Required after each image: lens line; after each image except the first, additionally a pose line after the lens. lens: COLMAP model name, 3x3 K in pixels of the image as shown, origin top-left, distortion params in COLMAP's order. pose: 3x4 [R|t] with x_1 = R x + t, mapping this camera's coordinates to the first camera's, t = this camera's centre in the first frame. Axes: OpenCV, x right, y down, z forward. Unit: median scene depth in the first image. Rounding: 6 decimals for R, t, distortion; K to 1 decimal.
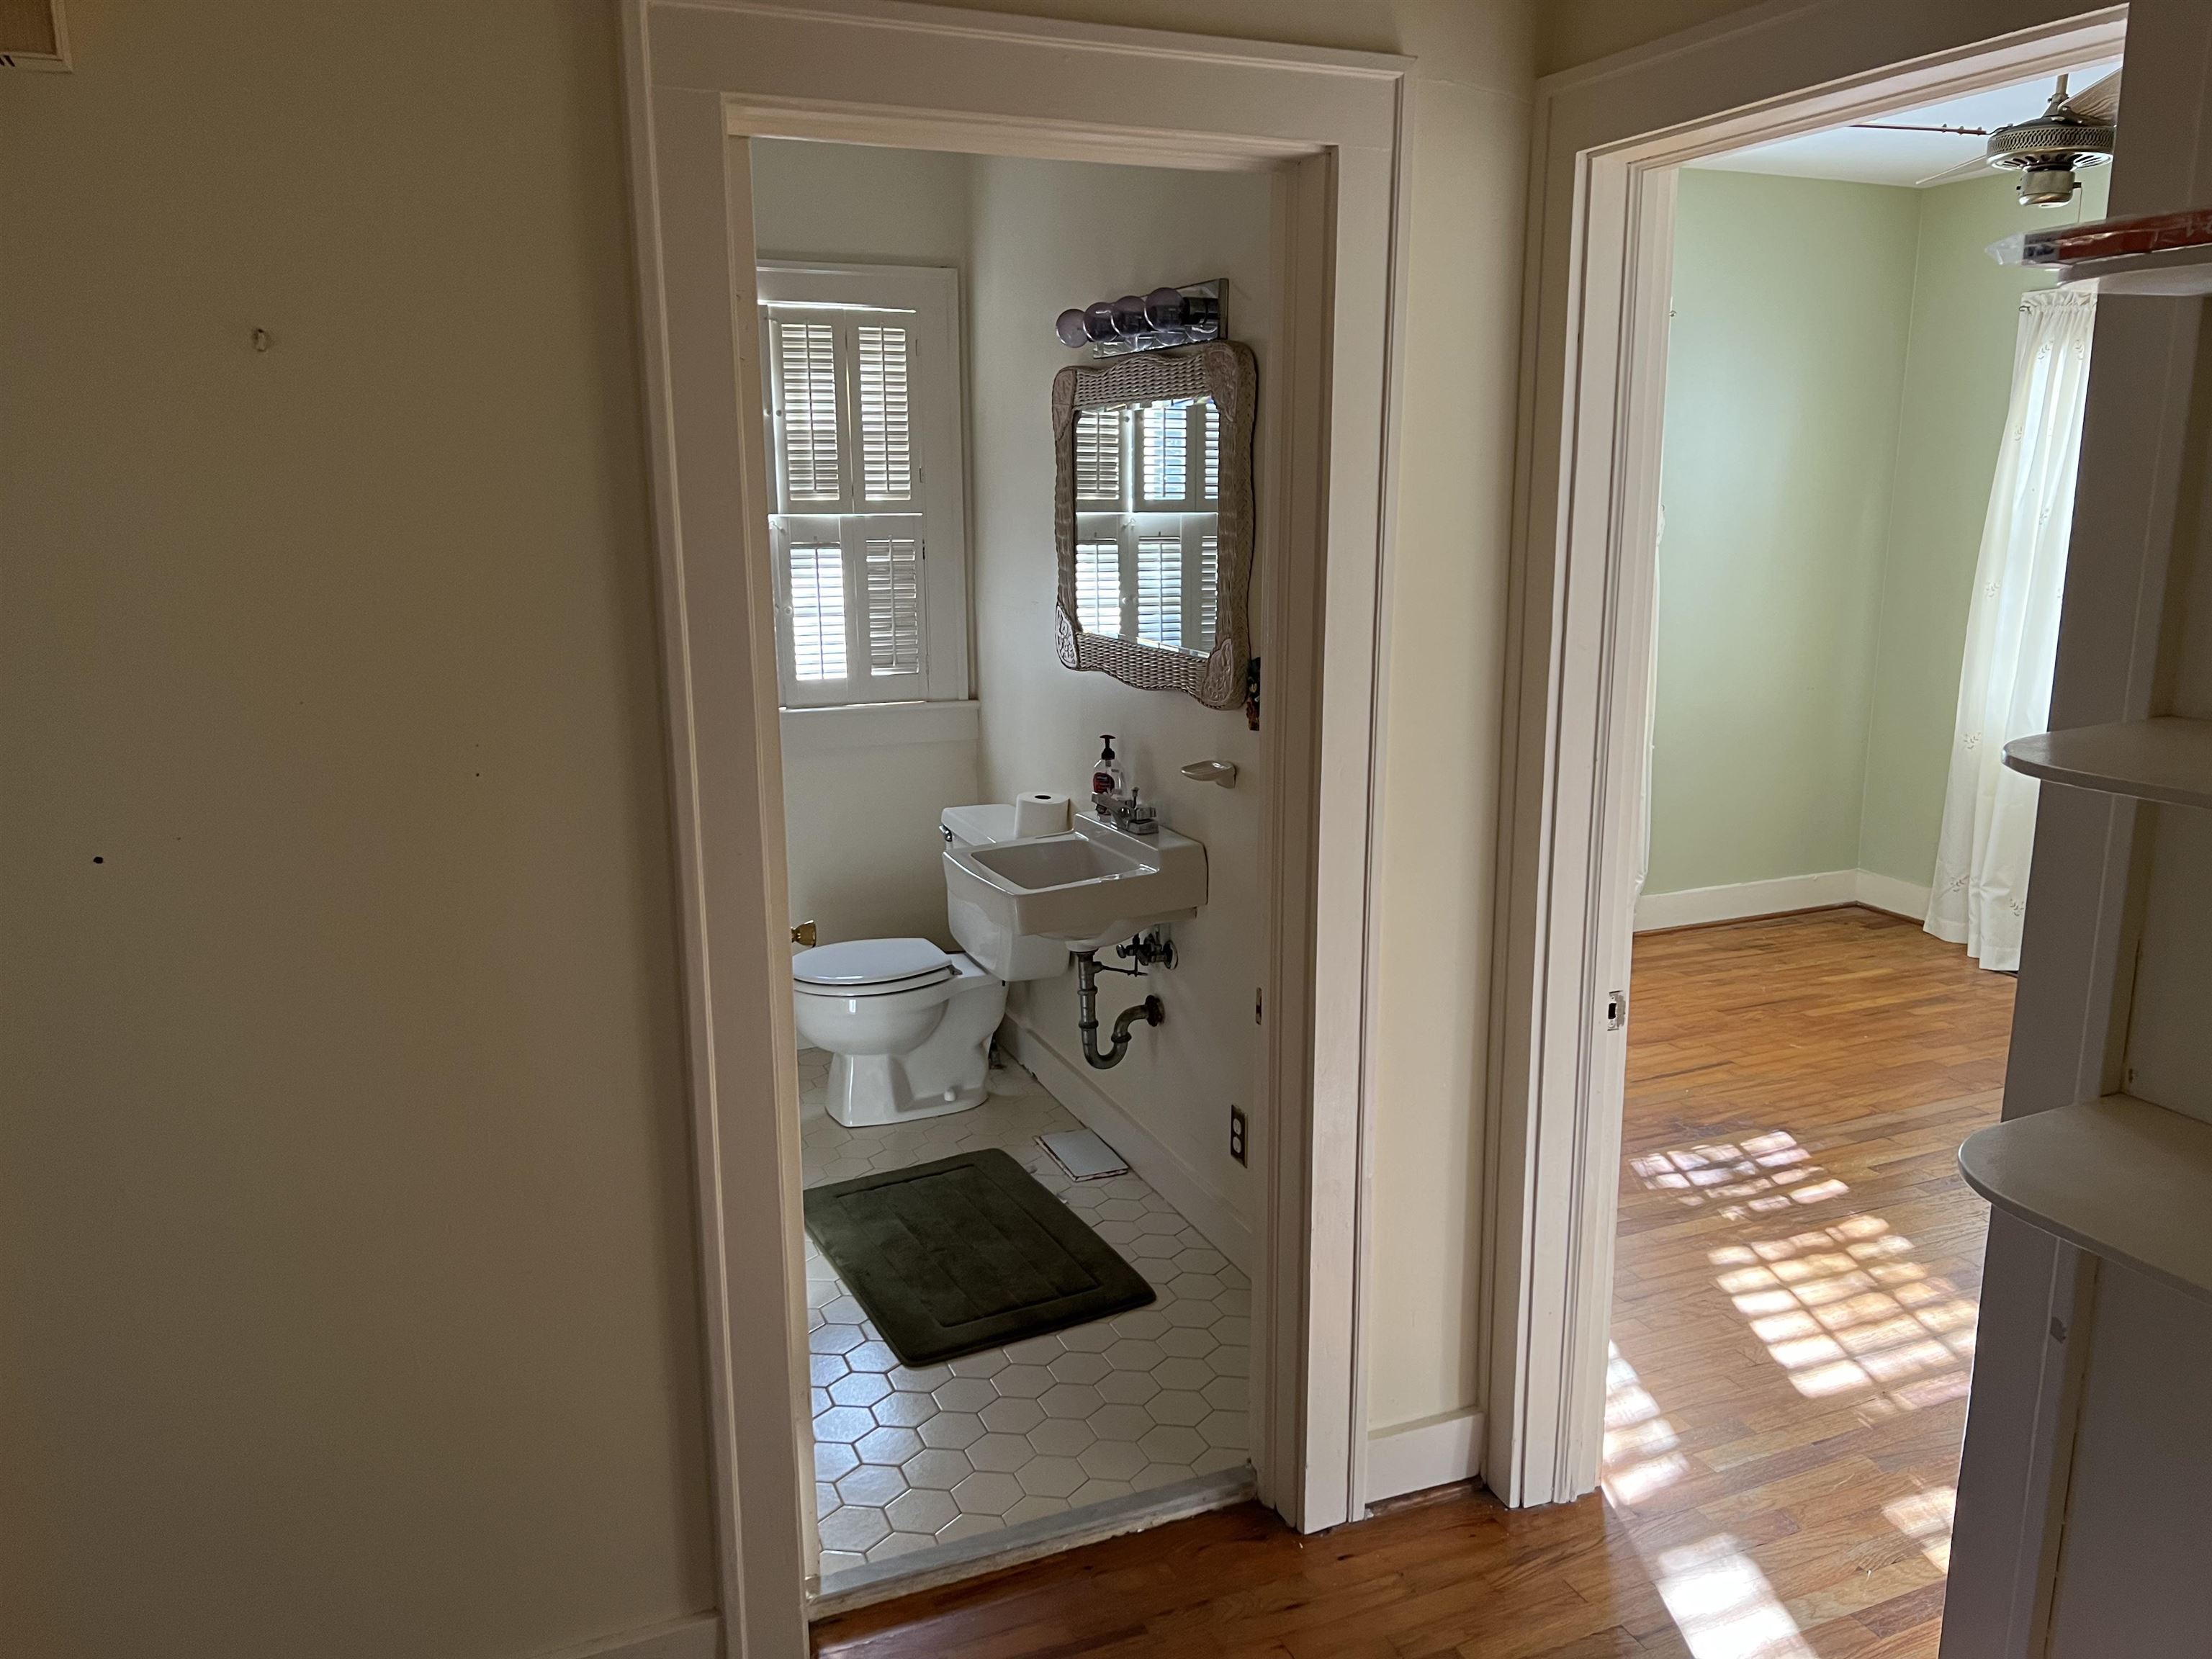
lens RADIAL K [[1636.8, 0, 1104.4], [0, 1636.8, 811.4], [0, 0, 1]] dist [0.075219, -0.080853]
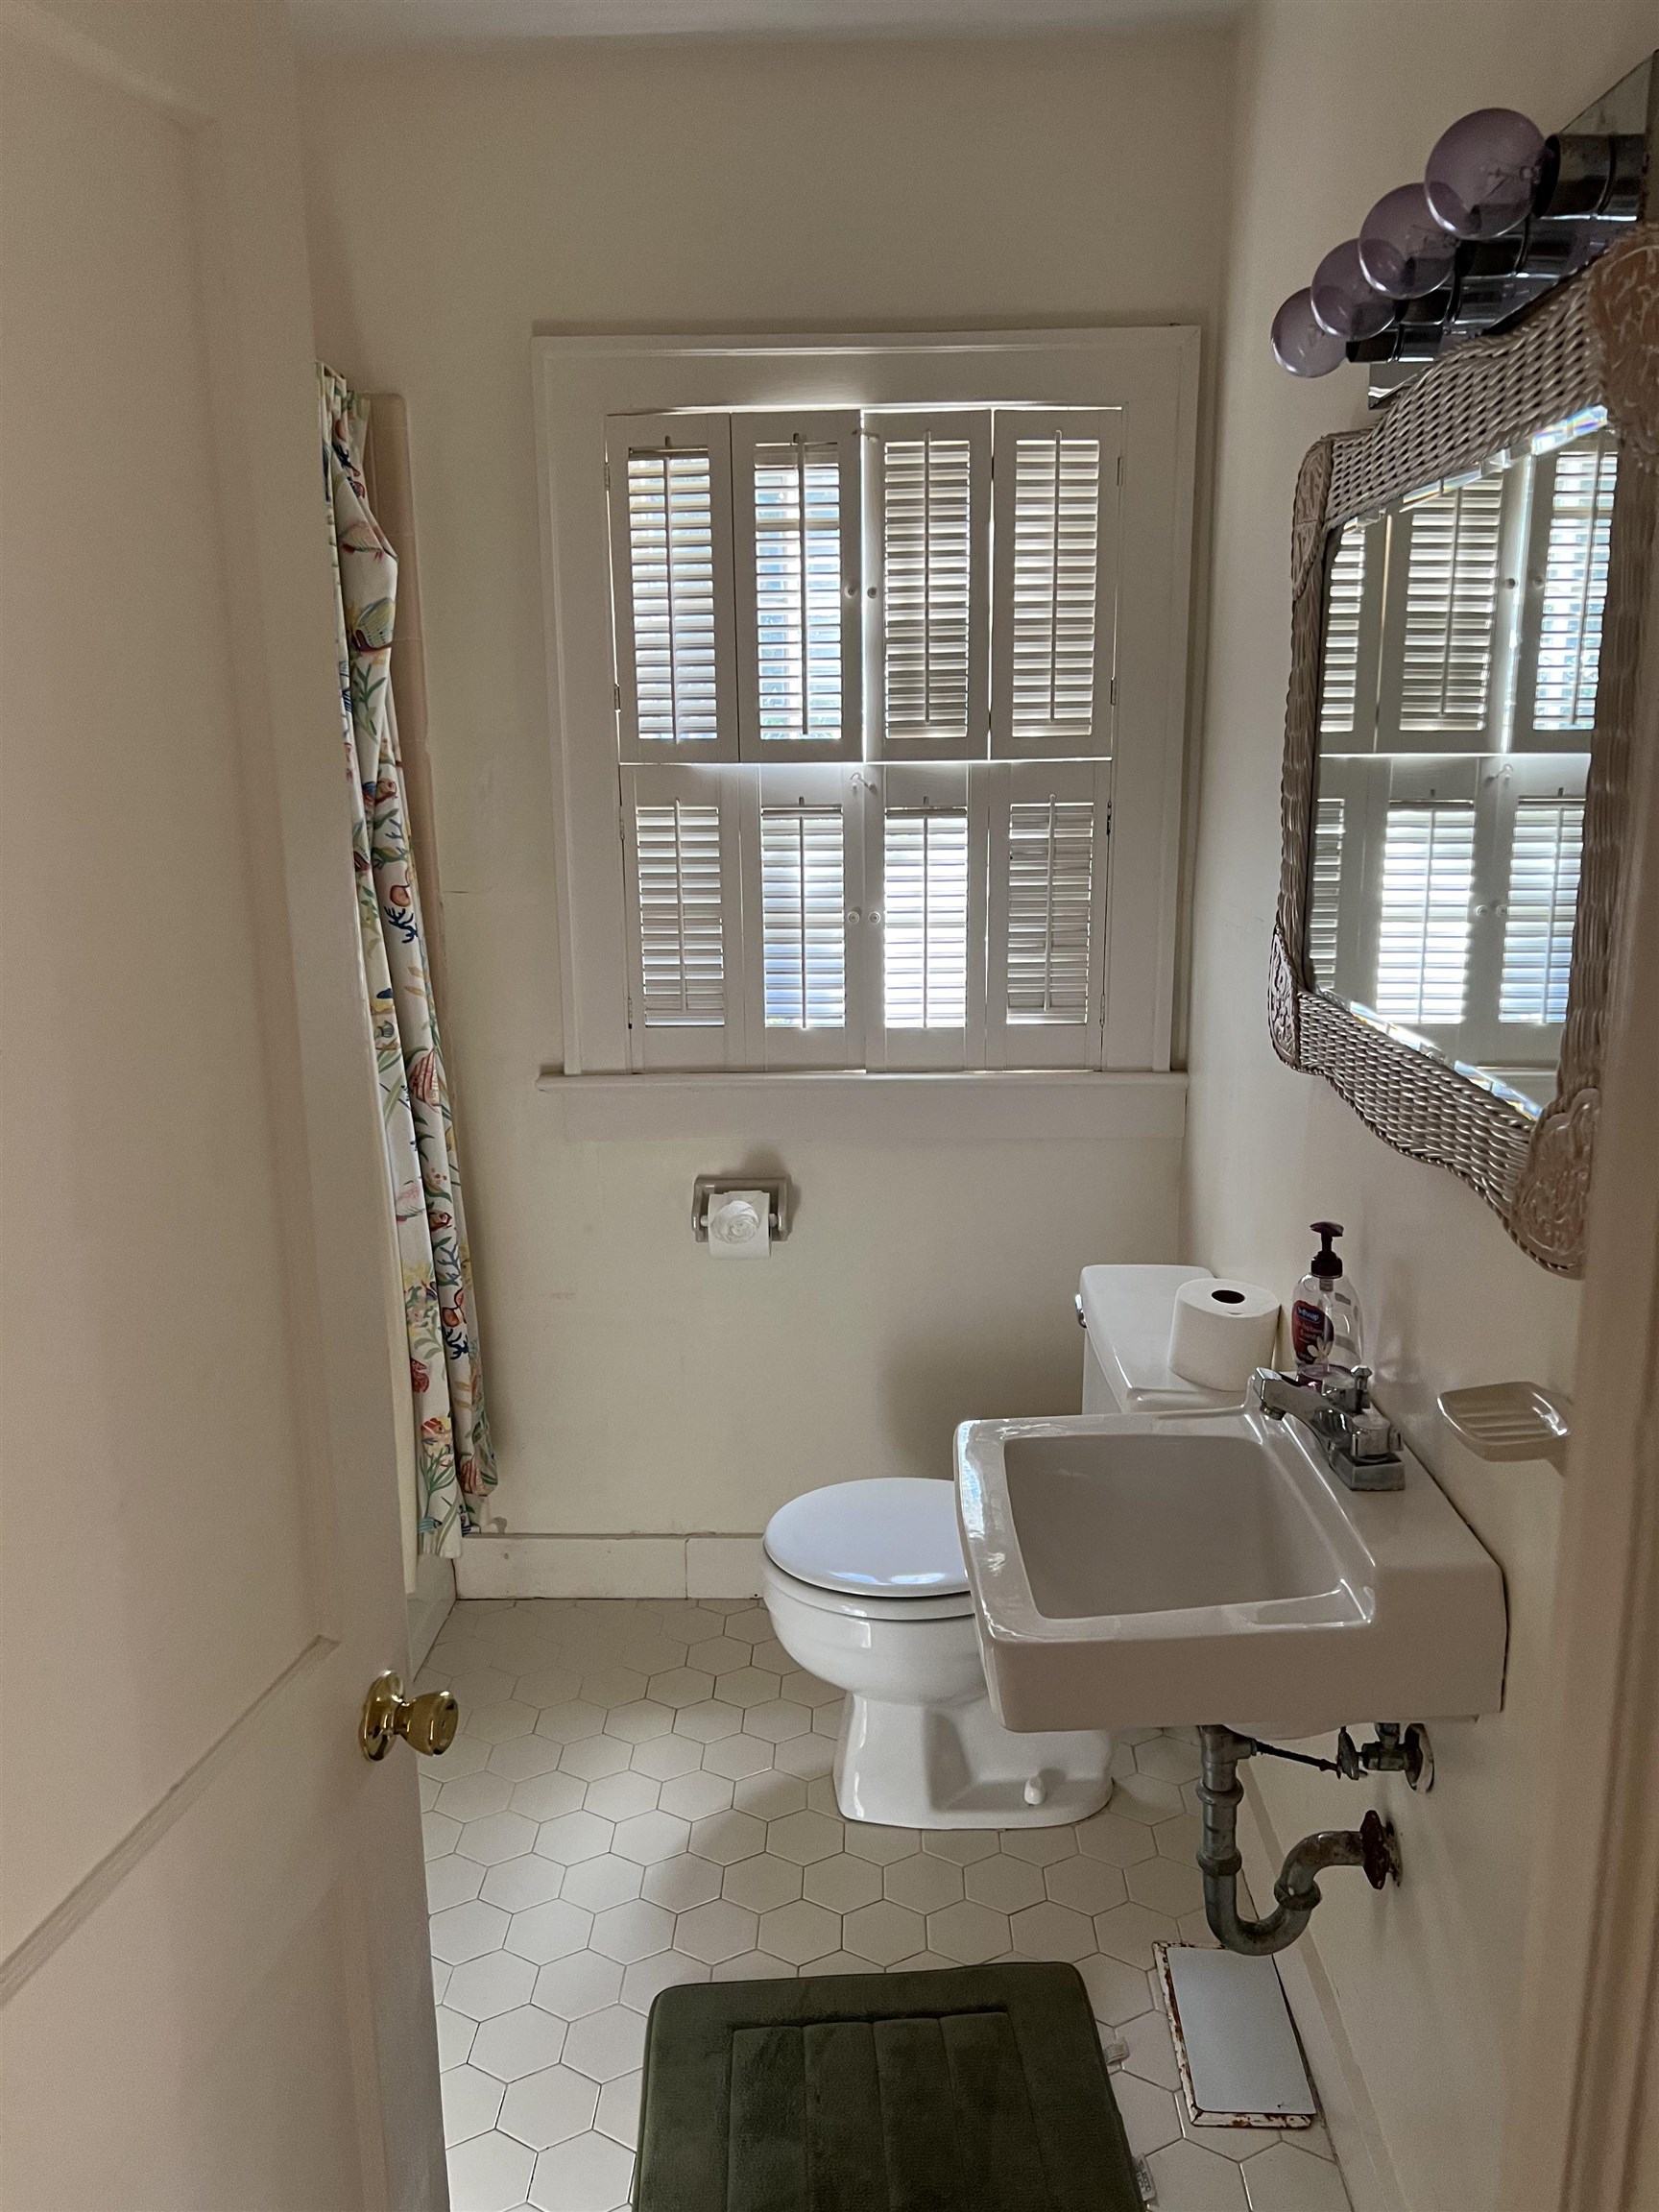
lens RADIAL K [[1636.8, 0, 827.8], [0, 1636.8, 1121.2], [0, 0, 1]] dist [0.075219, -0.080853]
pose [[0.910973, 0.083666, -0.403892, 0.048215], [-0.072480, 0.996445, 0.042935, -0.070068], [0.406048, -0.009839, 0.913799, 0.421911]]
